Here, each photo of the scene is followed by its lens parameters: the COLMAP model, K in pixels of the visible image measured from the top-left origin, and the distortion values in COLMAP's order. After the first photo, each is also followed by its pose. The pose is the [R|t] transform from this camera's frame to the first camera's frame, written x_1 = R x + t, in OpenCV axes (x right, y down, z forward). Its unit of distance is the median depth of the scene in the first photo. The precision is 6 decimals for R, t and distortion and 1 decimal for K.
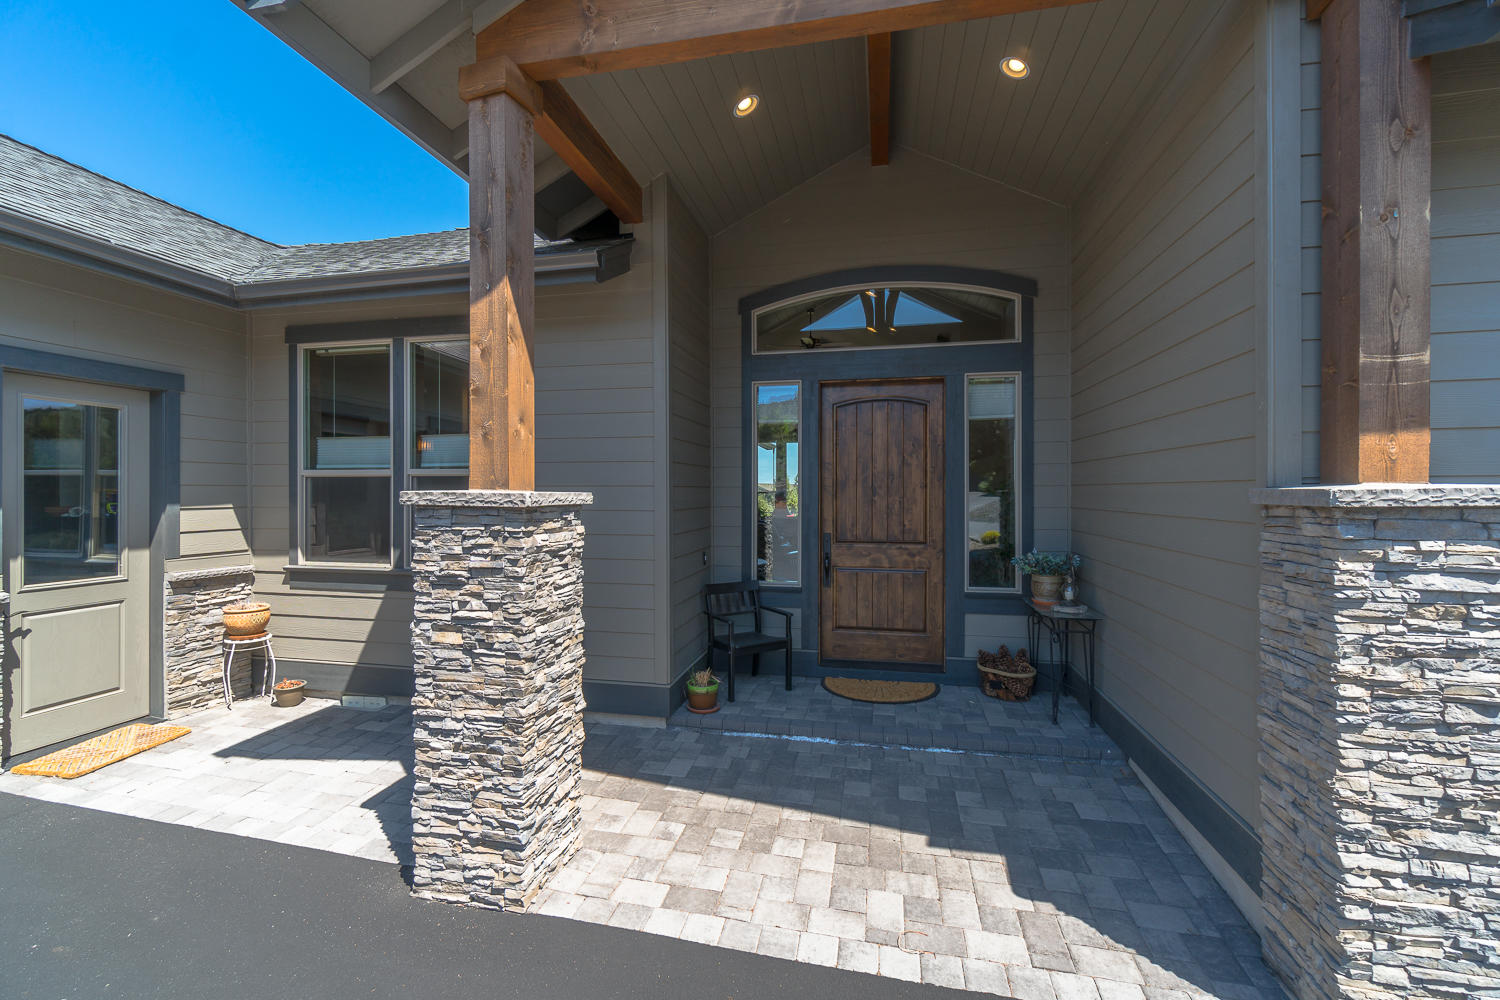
lens RADIAL K [[660.7, 0, 759.4], [0, 660.7, 508.8], [0, 0, 1]] dist [-0.001137, -0.000045]
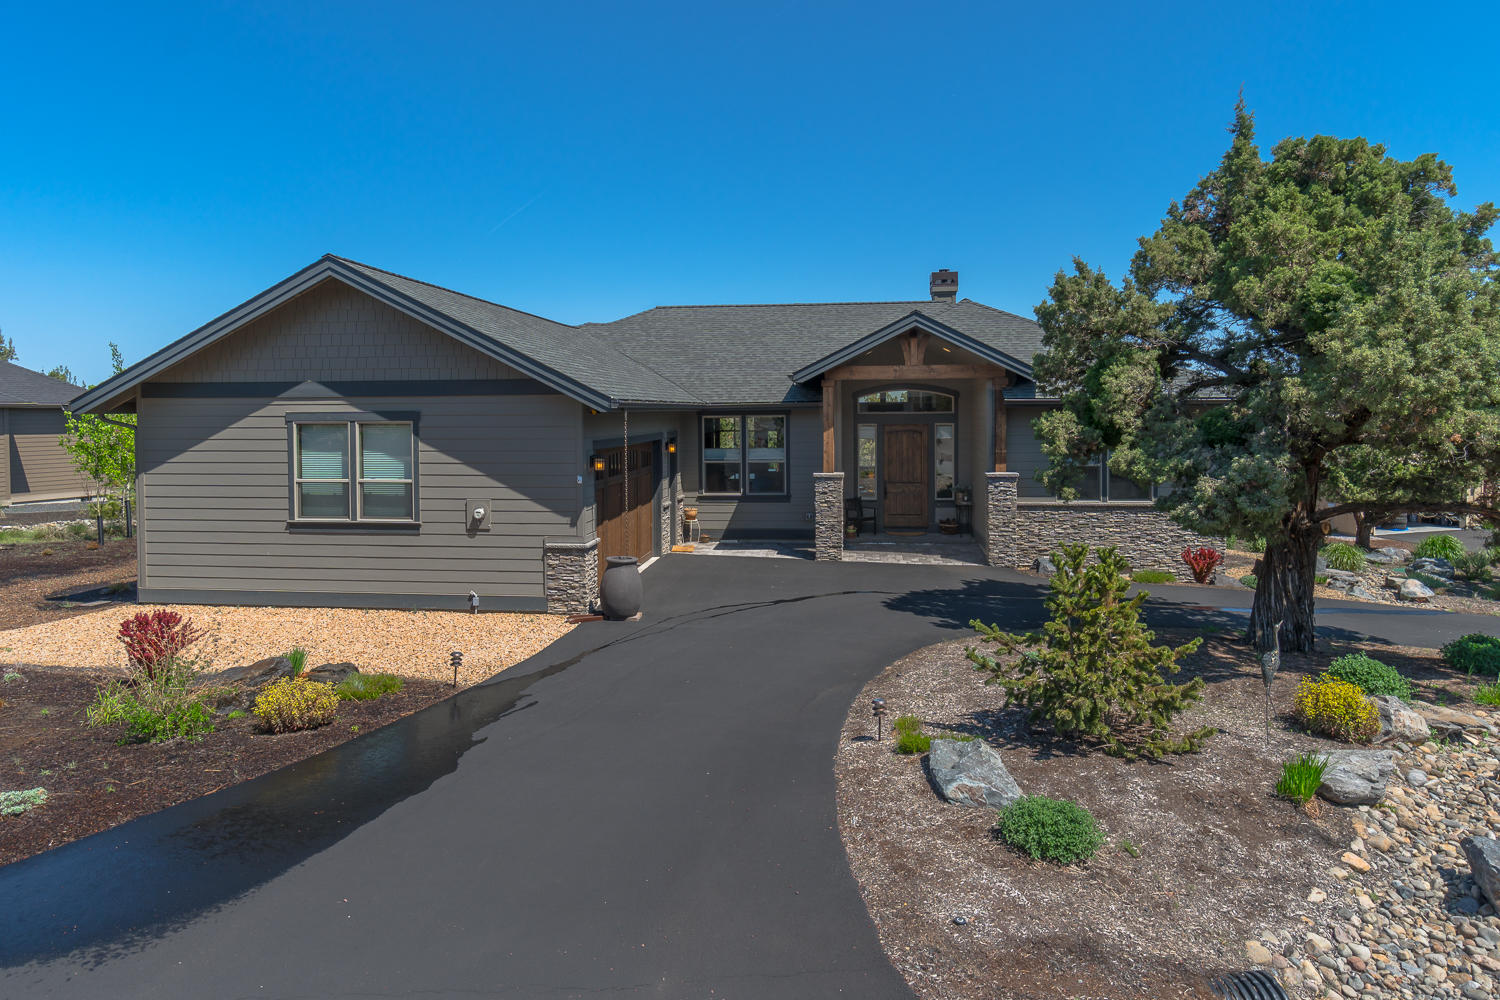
lens RADIAL K [[902.8, 0, 745.5], [0, 902.8, 492.4], [0, 0, 1]] dist [0.001977, 0.000028]
pose [[0.998023, -0.017656, 0.060327, -0.749208], [0.013894, 0.997965, 0.062227, -0.162314], [-0.061303, -0.061266, 0.996237, -2.863530]]
